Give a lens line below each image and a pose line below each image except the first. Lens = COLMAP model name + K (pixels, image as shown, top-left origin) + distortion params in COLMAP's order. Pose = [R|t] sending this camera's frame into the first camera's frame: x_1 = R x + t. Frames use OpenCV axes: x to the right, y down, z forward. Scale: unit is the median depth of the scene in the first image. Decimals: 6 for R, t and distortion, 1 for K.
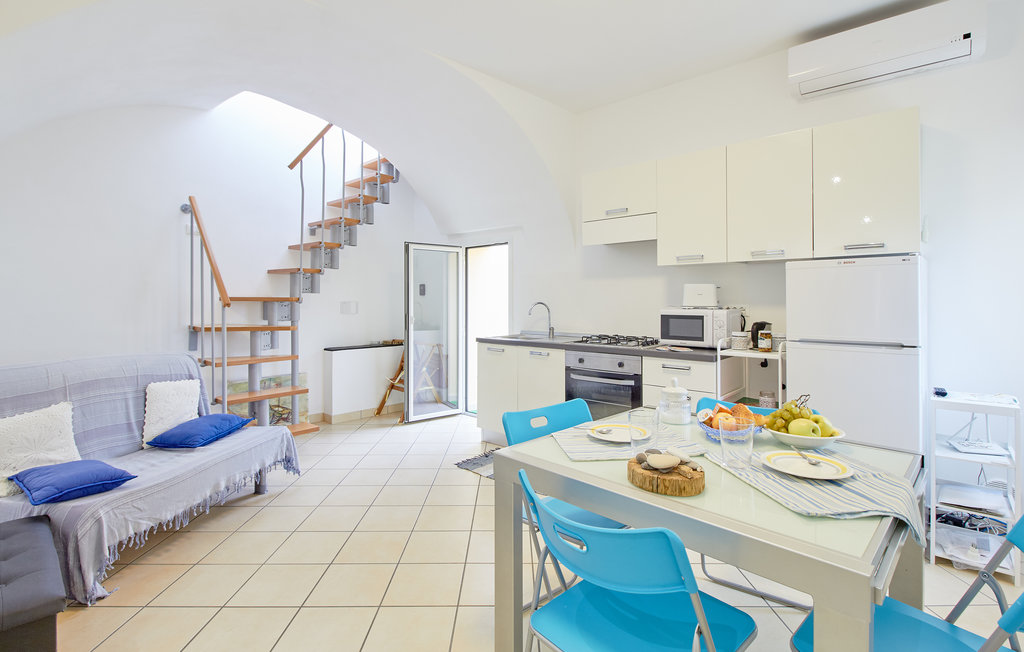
lens RADIAL K [[485.4, 0, 506.8], [0, 485.4, 309.7], [0, 0, 1]] dist [-0.002871, -0.000259]
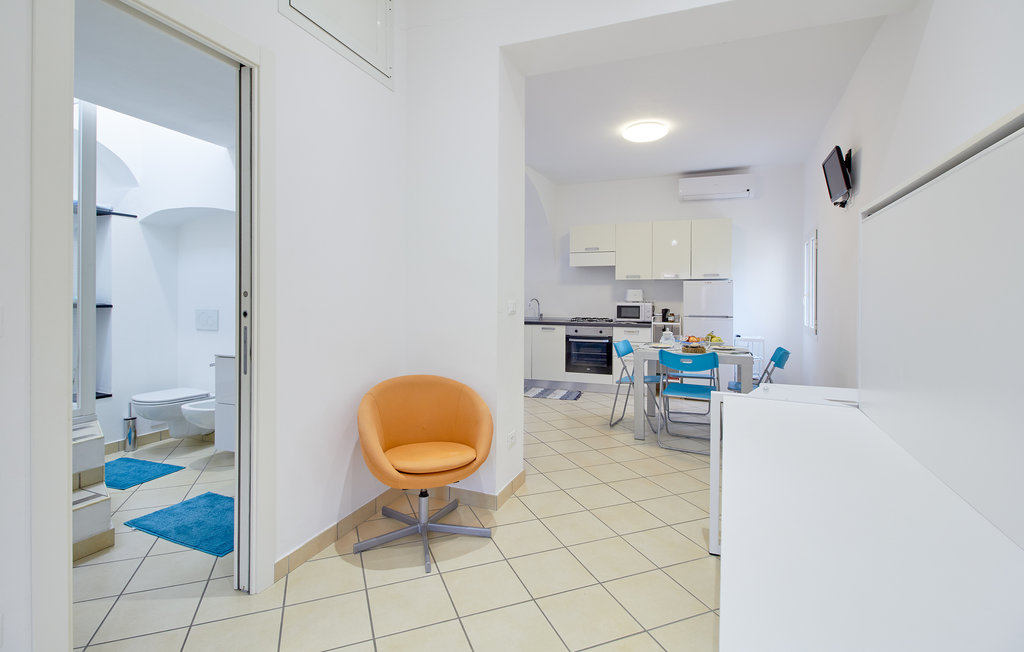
lens RADIAL K [[485.4, 0, 509.8], [0, 485.4, 319.5], [0, 0, 1]] dist [-0.002871, -0.000259]
pose [[0.925472, -0.007405, 0.378745, -0.825475], [-0.000950, 0.999760, 0.021867, 0.024601], [-0.378816, -0.020597, 0.925243, -0.626056]]
